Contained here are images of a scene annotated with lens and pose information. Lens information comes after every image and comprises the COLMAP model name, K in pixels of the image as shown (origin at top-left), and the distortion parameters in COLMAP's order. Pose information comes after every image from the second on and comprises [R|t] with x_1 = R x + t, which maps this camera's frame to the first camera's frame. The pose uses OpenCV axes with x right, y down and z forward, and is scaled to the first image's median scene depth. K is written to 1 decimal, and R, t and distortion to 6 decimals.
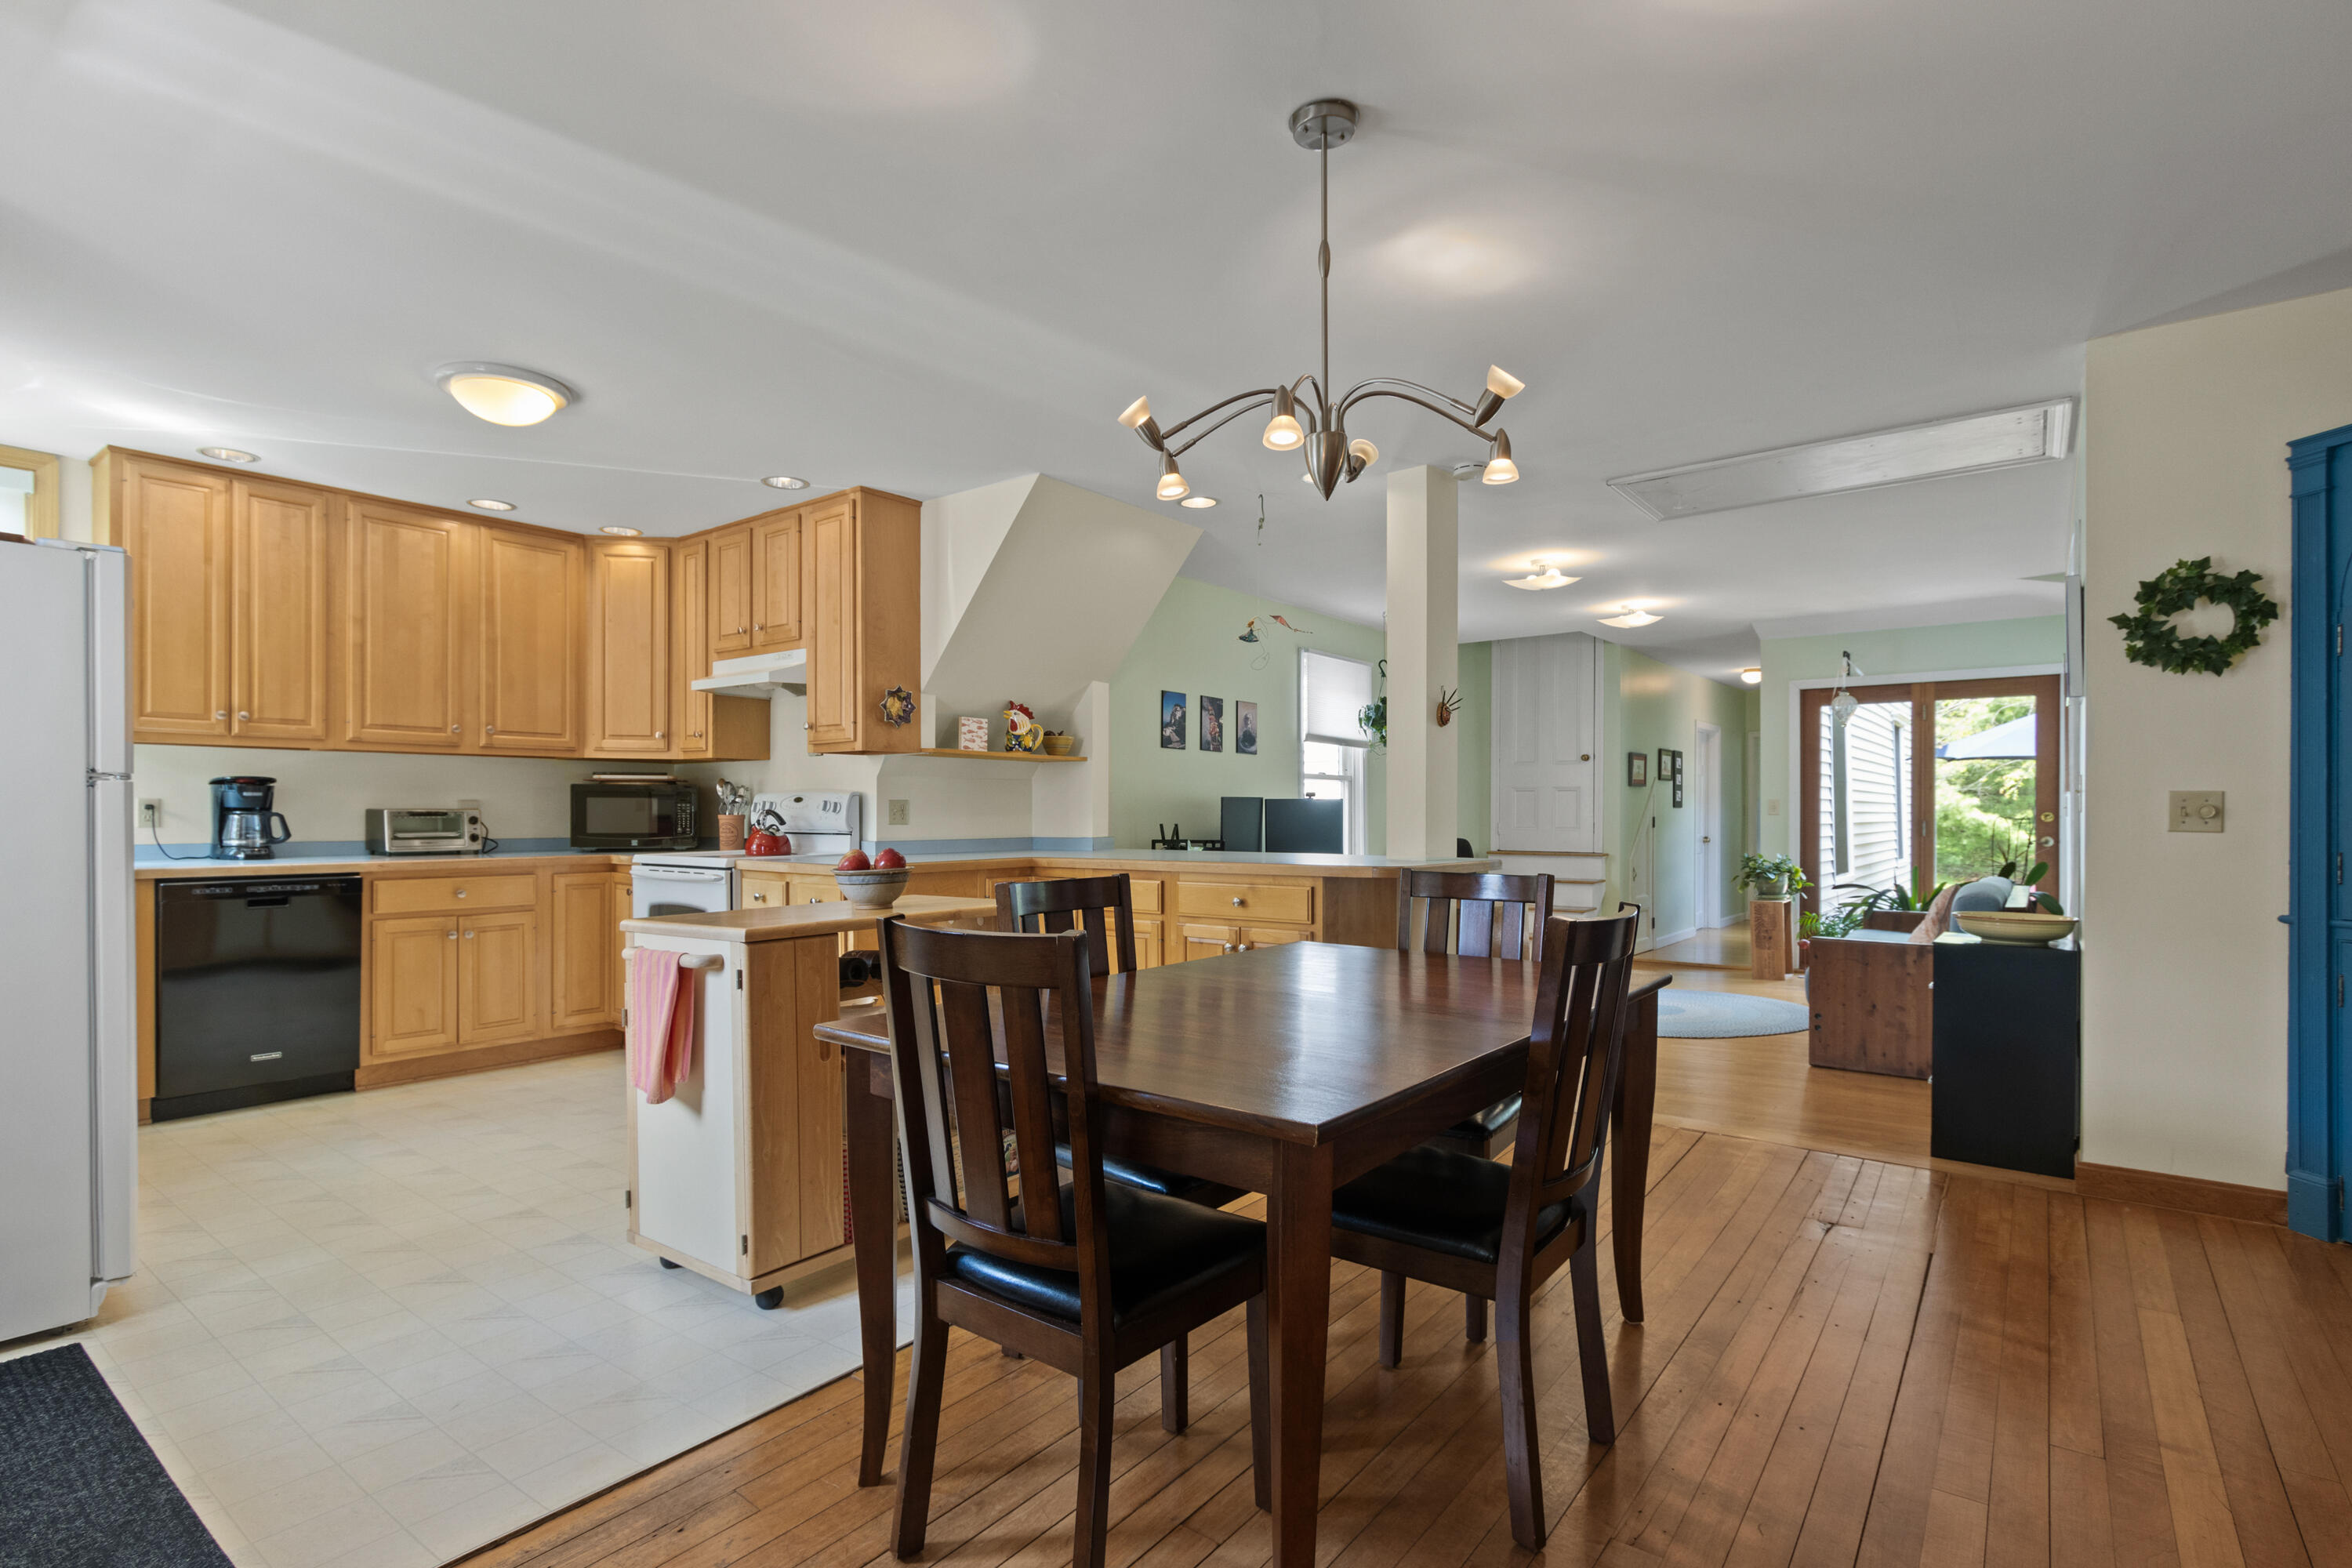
lens RADIAL K [[1129.7, 0, 1199.0], [0, 1129.7, 818.9], [0, 0, 1]] dist [-0.000245, -0.001169]
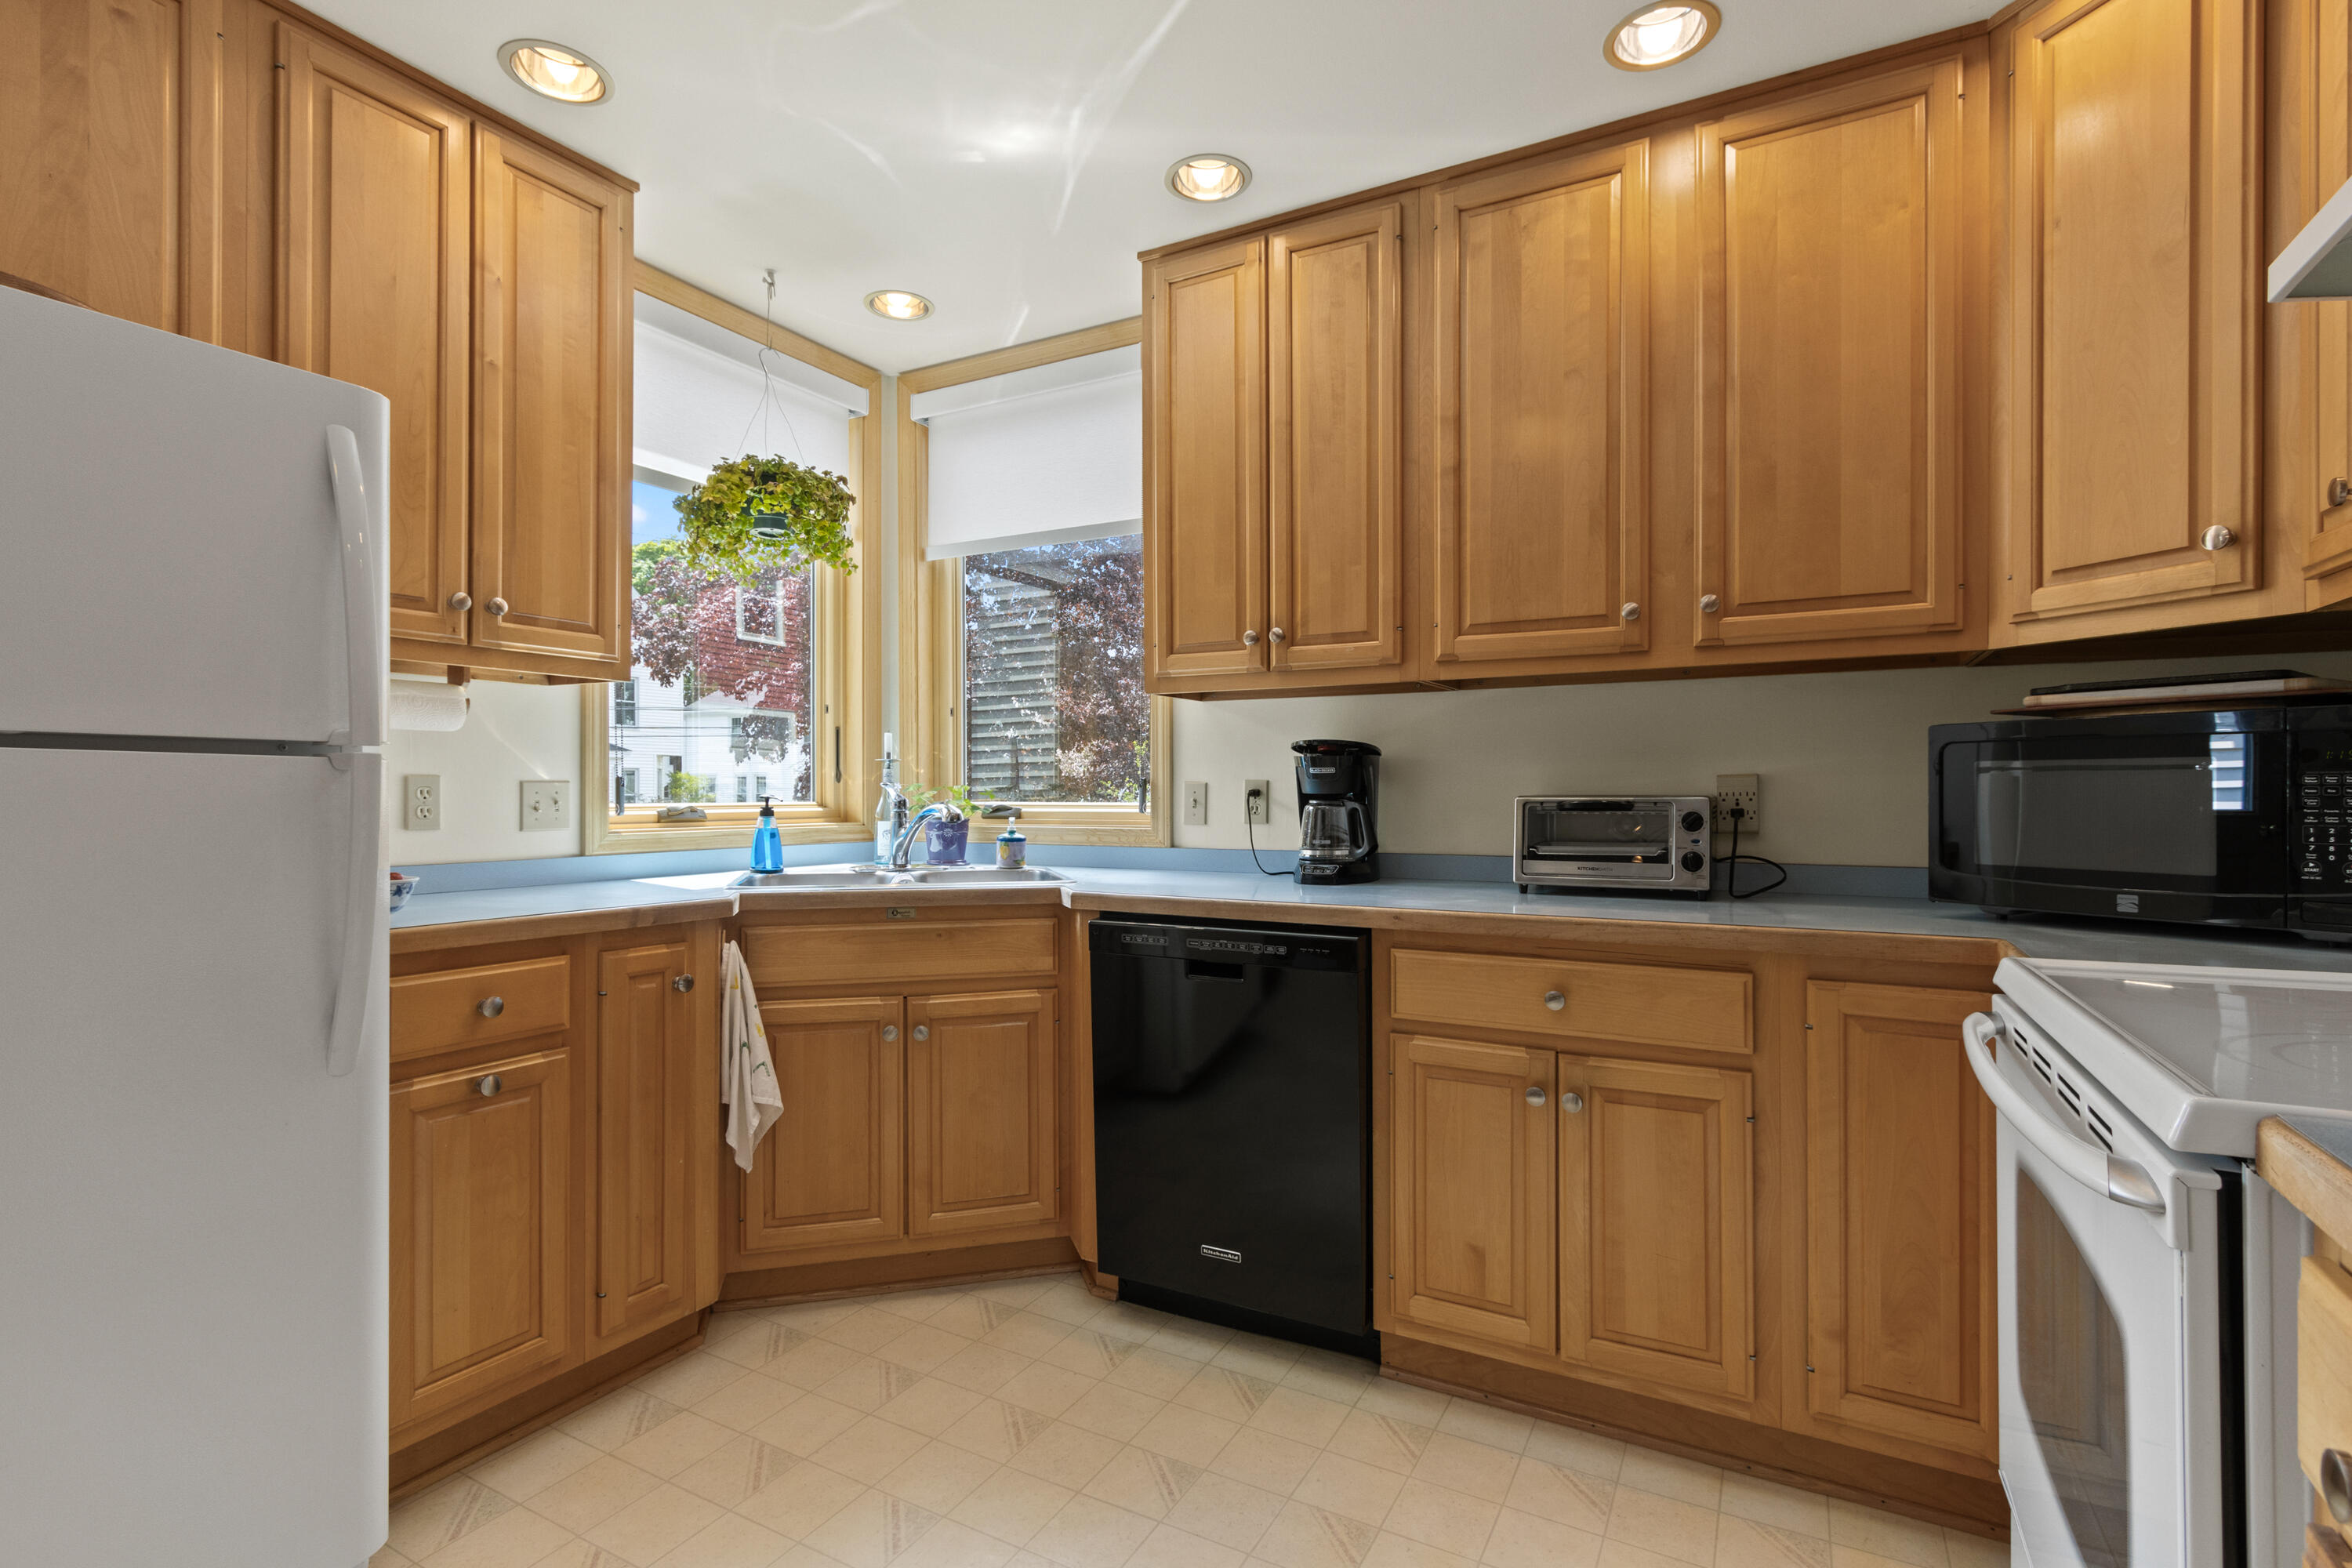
lens RADIAL K [[1107.2, 0, 1174.4], [0, 1107.2, 797.6], [0, 0, 1]] dist [0.002209, 0.000149]
pose [[0.141602, 0.001231, -0.989923, -0.256800], [-0.005145, 0.999987, 0.000508, -0.007214], [0.989910, 0.005021, 0.141607, 0.761445]]
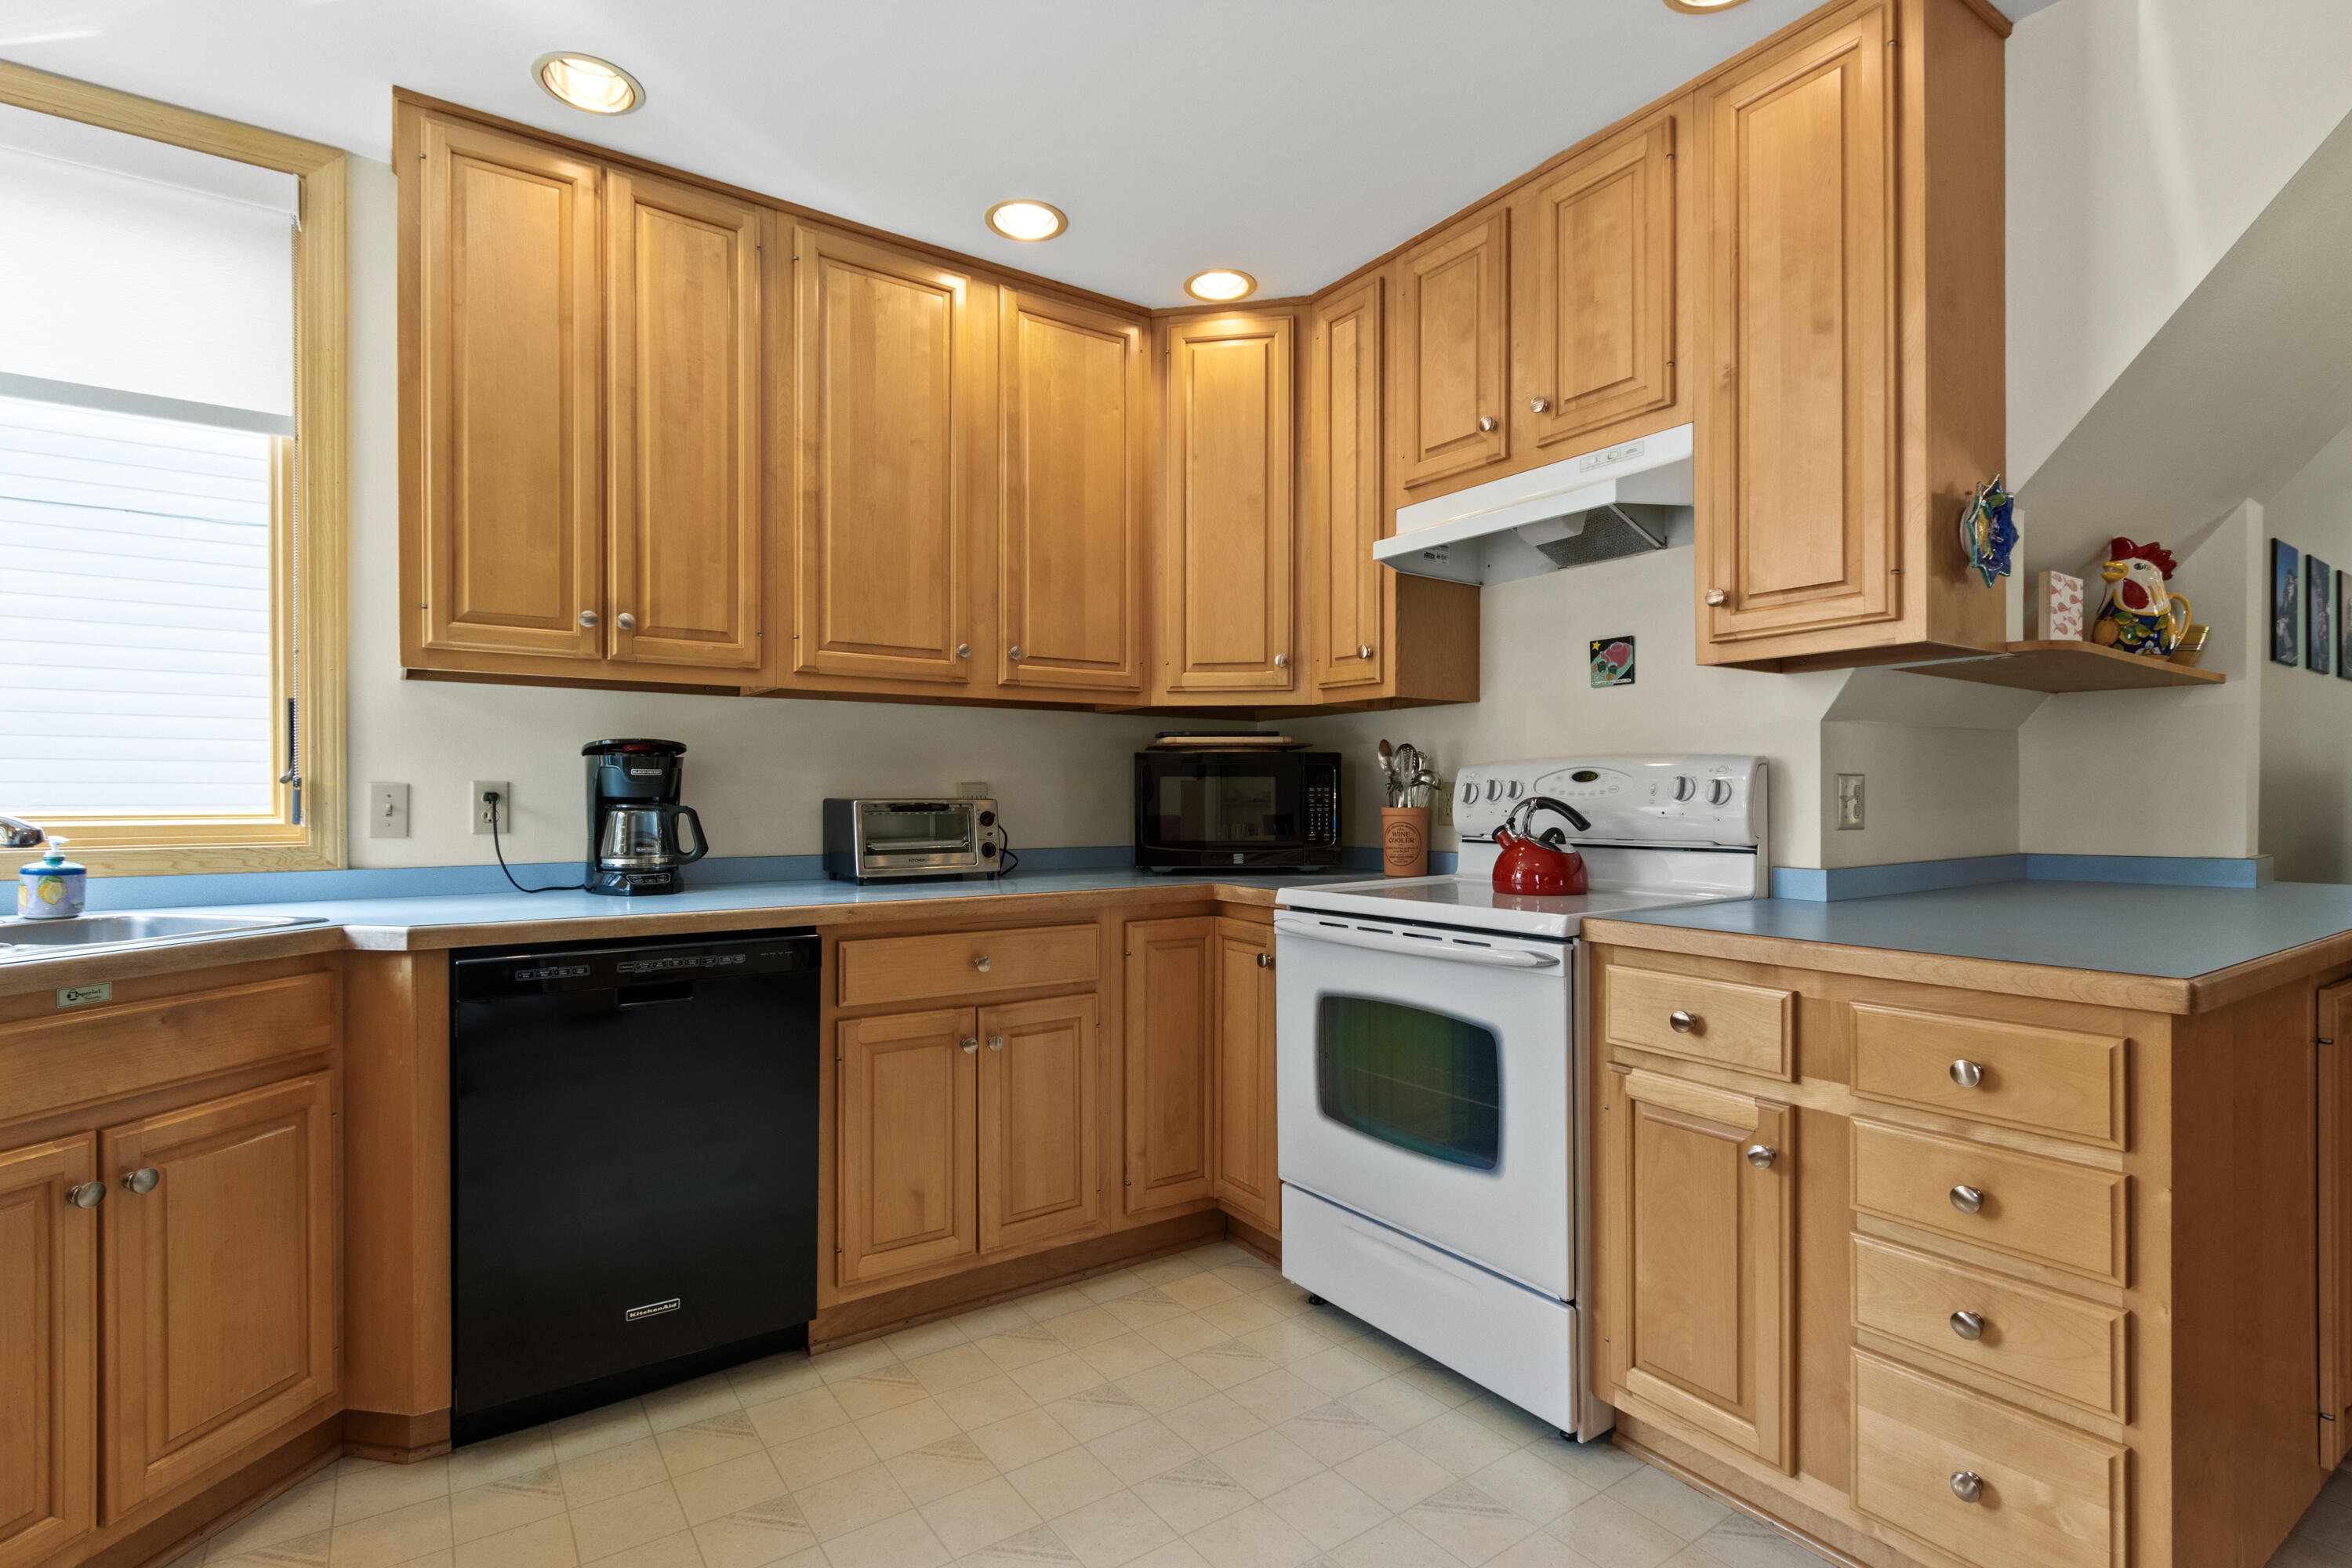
lens RADIAL K [[1119.0, 0, 1178.7], [0, 1119.0, 803.5], [0, 0, 1]] dist [0.005325, 0.000222]
pose [[0.948534, -0.001642, -0.316670, -0.386837], [0.001559, 0.999999, -0.000514, -0.005886], [0.316670, -0.000006, 0.948536, 0.517832]]
